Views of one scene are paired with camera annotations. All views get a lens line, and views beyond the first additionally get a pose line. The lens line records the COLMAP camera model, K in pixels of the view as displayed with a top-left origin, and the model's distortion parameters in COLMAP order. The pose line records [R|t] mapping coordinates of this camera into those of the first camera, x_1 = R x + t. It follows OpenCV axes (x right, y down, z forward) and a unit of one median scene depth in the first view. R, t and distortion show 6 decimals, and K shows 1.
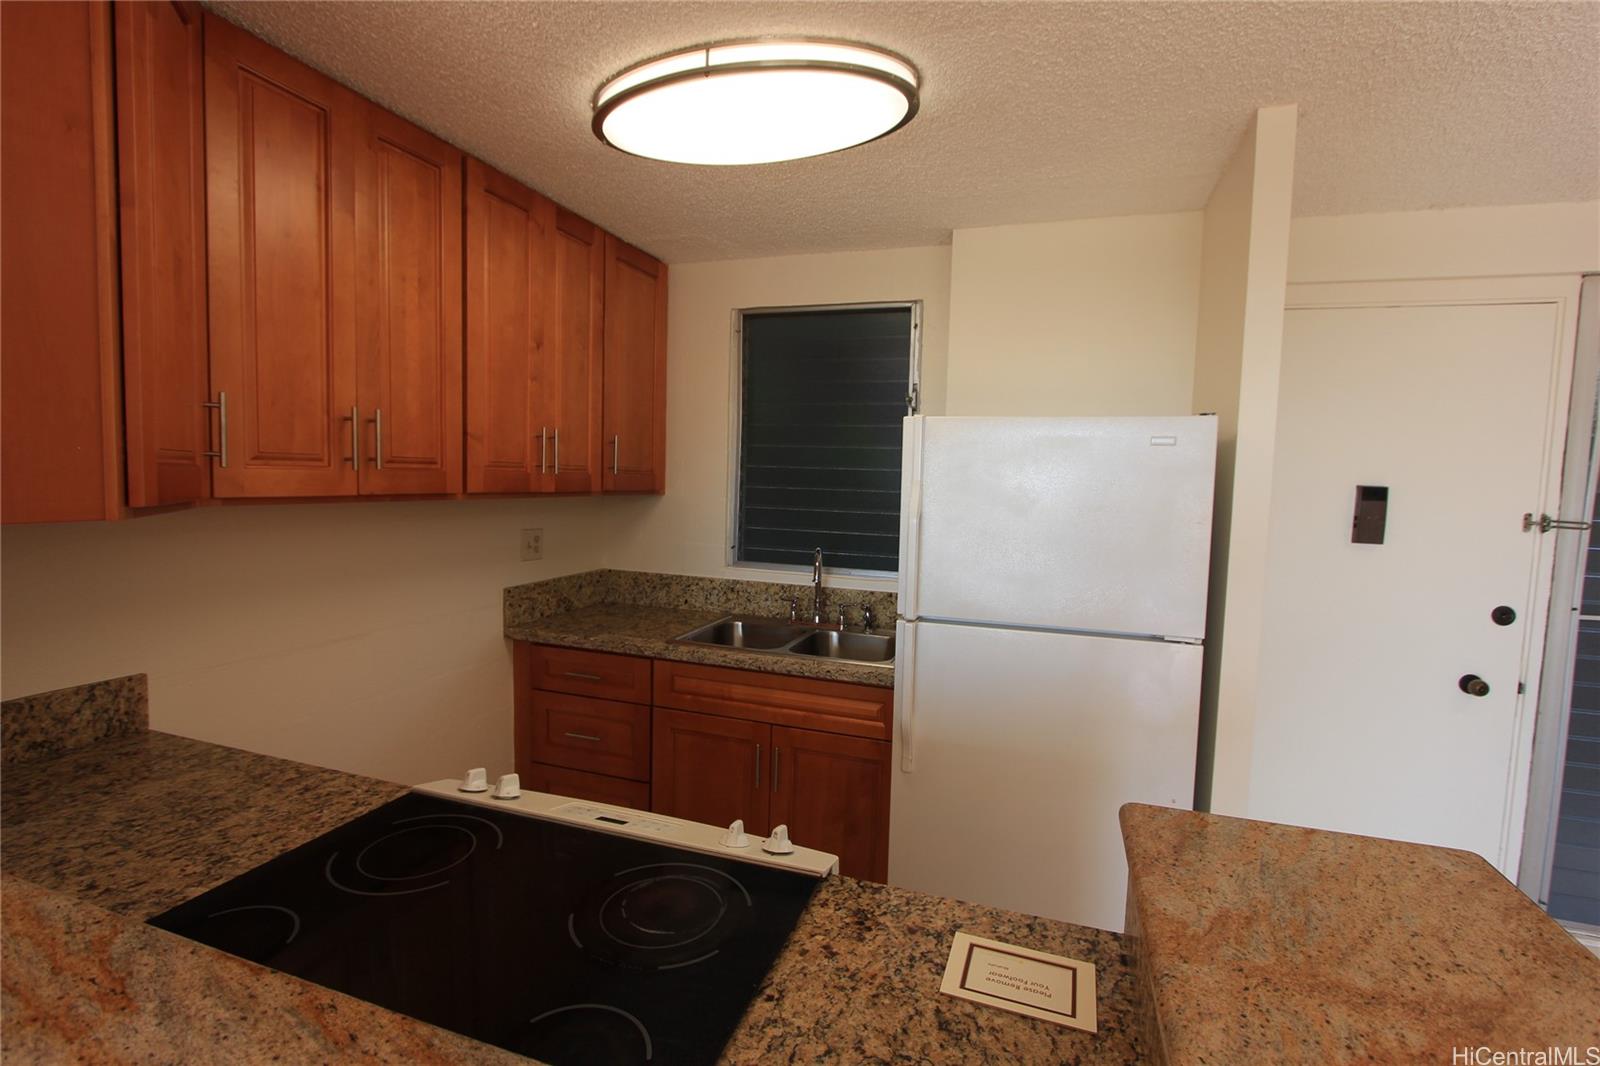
lens RADIAL K [[736.4, 0, 806.9], [0, 736.4, 528.9], [0, 0, 1]] dist [-0.016217, 0.000932]
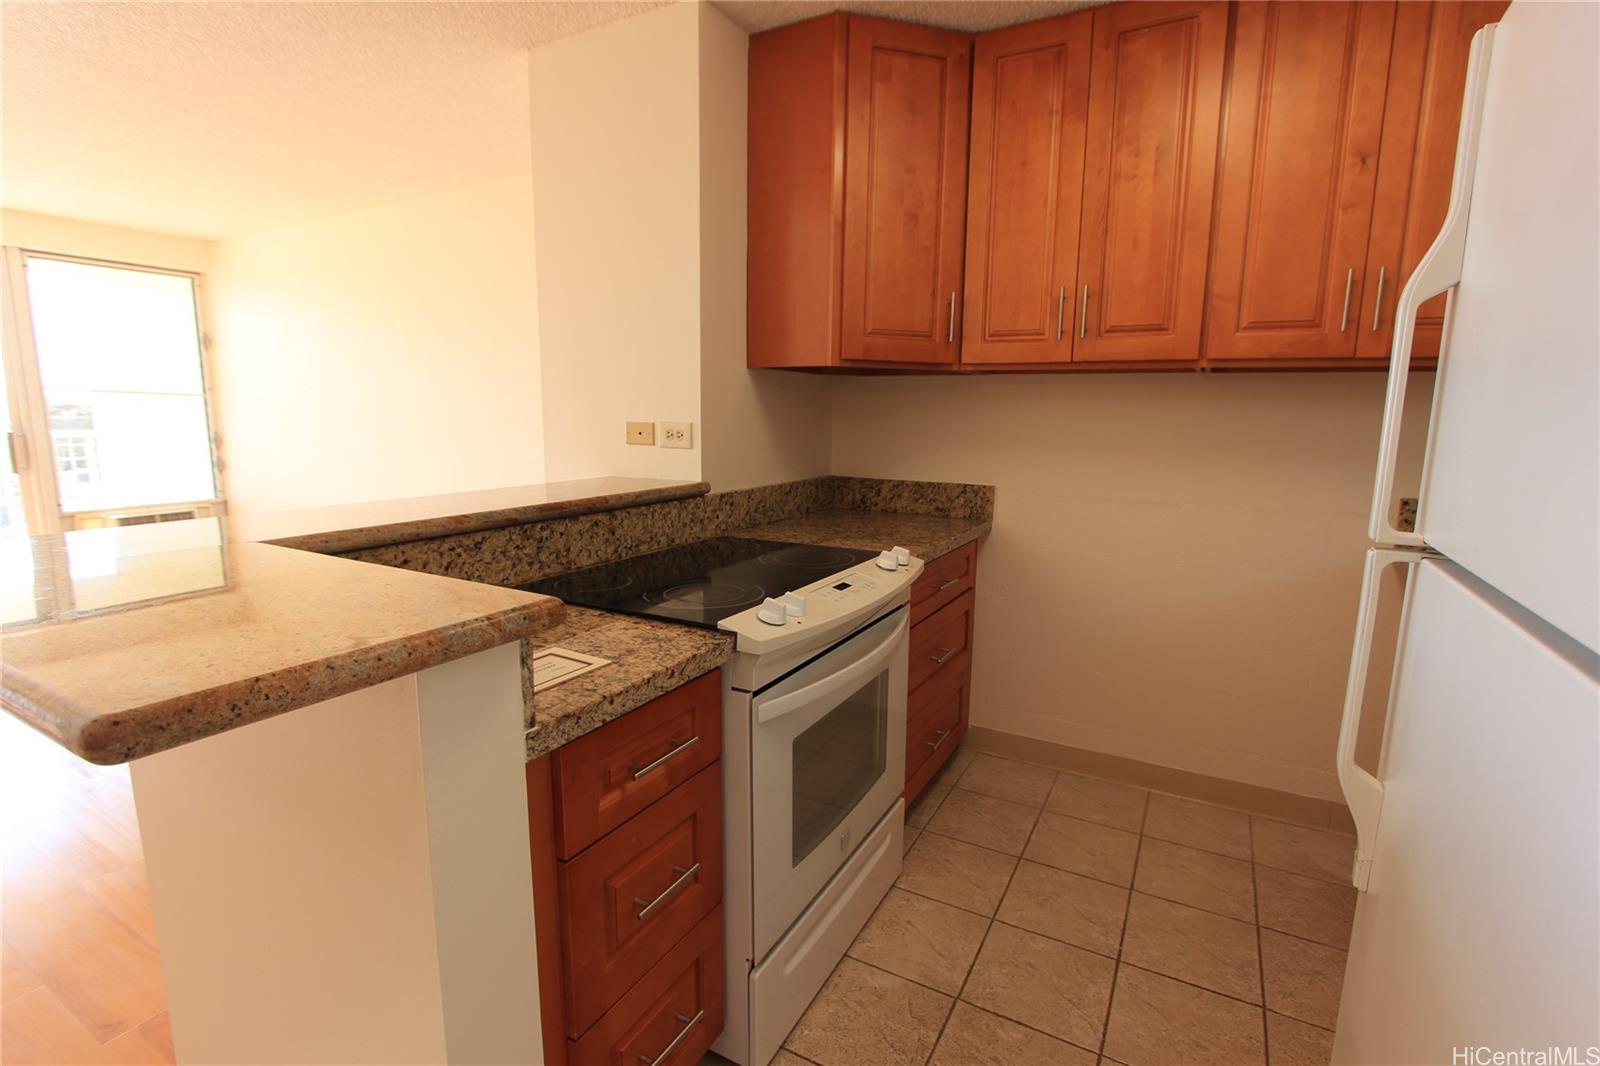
lens RADIAL K [[736.4, 0, 806.9], [0, 736.4, 528.9], [0, 0, 1]] dist [-0.016217, 0.000932]
pose [[-0.177882, 0.126493, -0.975888, 0.462657], [-0.087670, 0.985723, 0.143748, 0.060583], [0.980139, 0.111126, -0.164253, 0.549198]]
